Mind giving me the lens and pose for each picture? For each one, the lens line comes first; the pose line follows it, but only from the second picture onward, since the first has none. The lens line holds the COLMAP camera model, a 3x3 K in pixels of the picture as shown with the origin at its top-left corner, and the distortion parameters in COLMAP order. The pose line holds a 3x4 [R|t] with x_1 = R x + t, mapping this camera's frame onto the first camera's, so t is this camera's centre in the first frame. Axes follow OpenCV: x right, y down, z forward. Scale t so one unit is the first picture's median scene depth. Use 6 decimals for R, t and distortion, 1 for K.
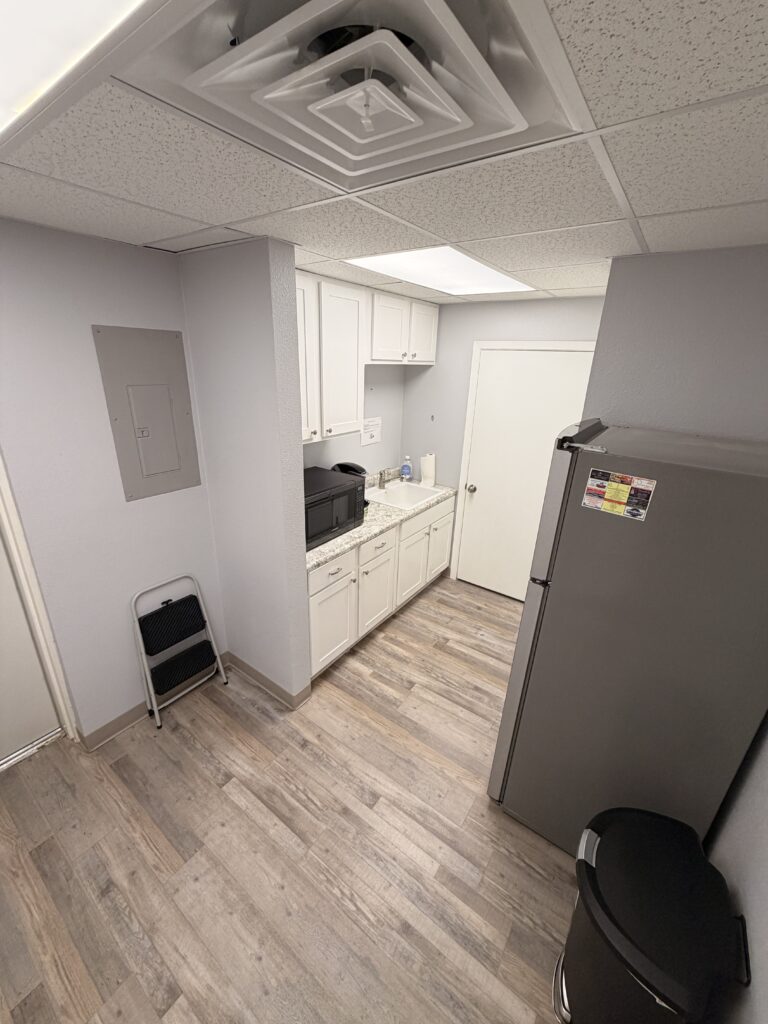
lens RADIAL K [[406.3, 0, 382.3], [0, 406.3, 508.9], [0, 0, 1]] dist [-0.001666, 0.000210]
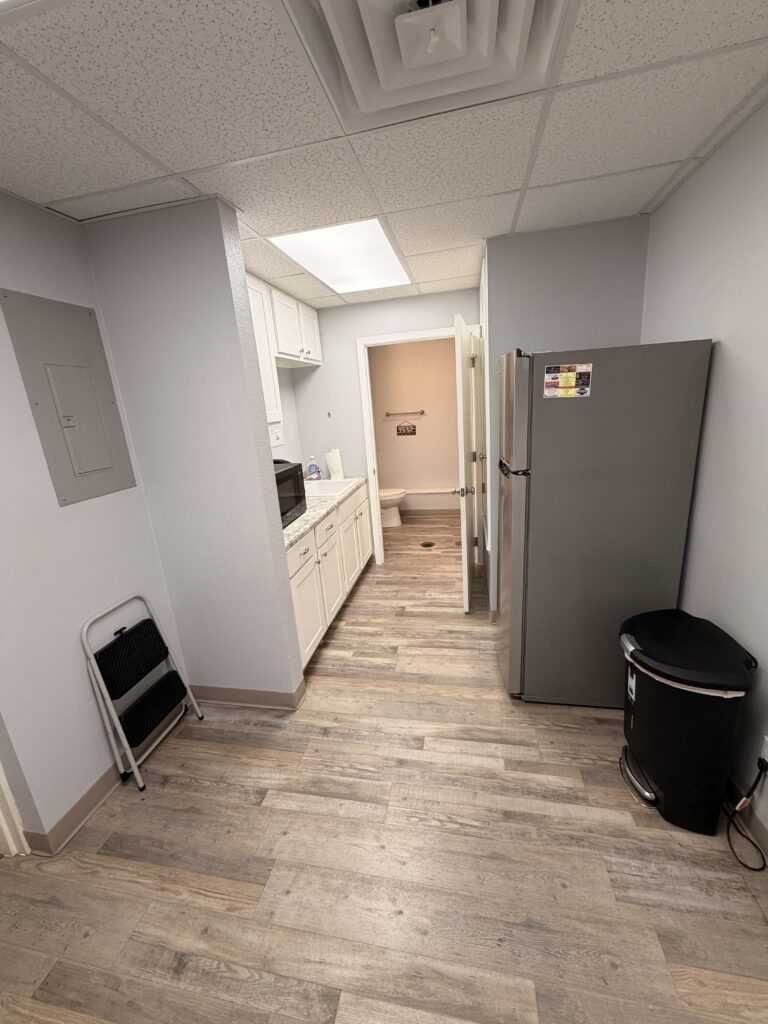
lens RADIAL K [[406.3, 0, 382.3], [0, 406.3, 508.9], [0, 0, 1]] dist [-0.001666, 0.000210]
pose [[0.904567, -0.204918, 0.373854, -0.332176], [0.242652, 0.968480, -0.056268, 0.177819], [-0.350540, 0.141614, 0.925779, 0.022972]]
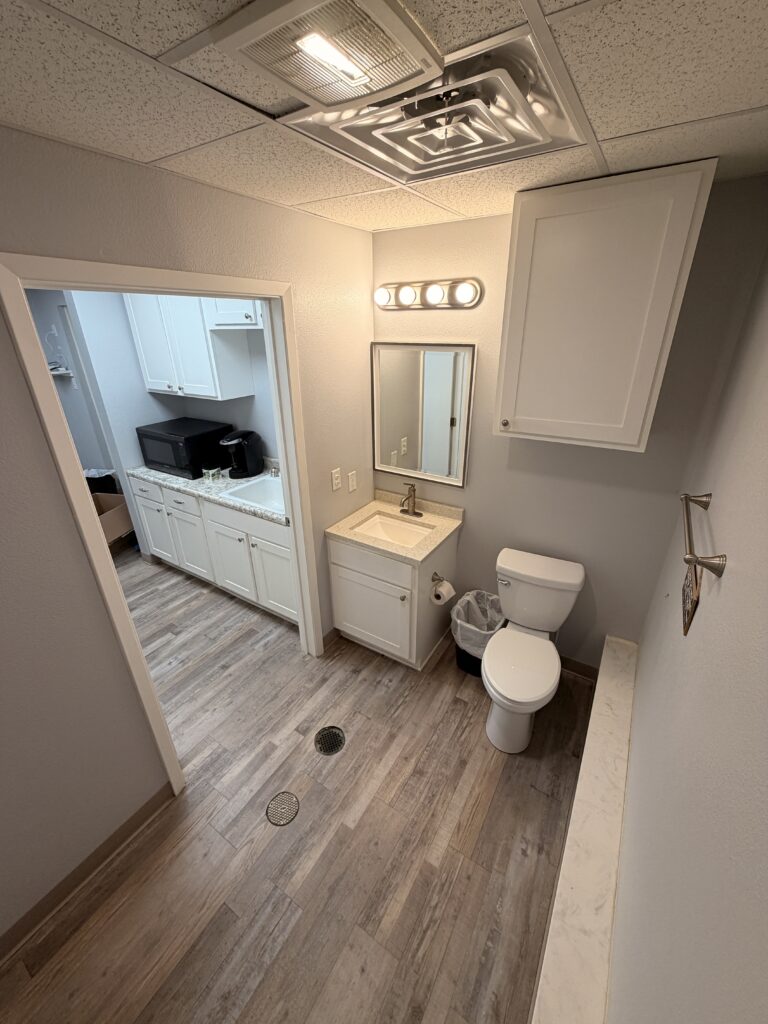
lens RADIAL K [[406.3, 0, 382.3], [0, 406.3, 508.9], [0, 0, 1]] dist [-0.001666, 0.000210]
pose [[0.061025, 0.381423, -0.922384, 1.361996], [-0.334219, 0.878570, 0.341193, -0.585081], [0.940518, 0.287457, 0.181094, 1.735758]]
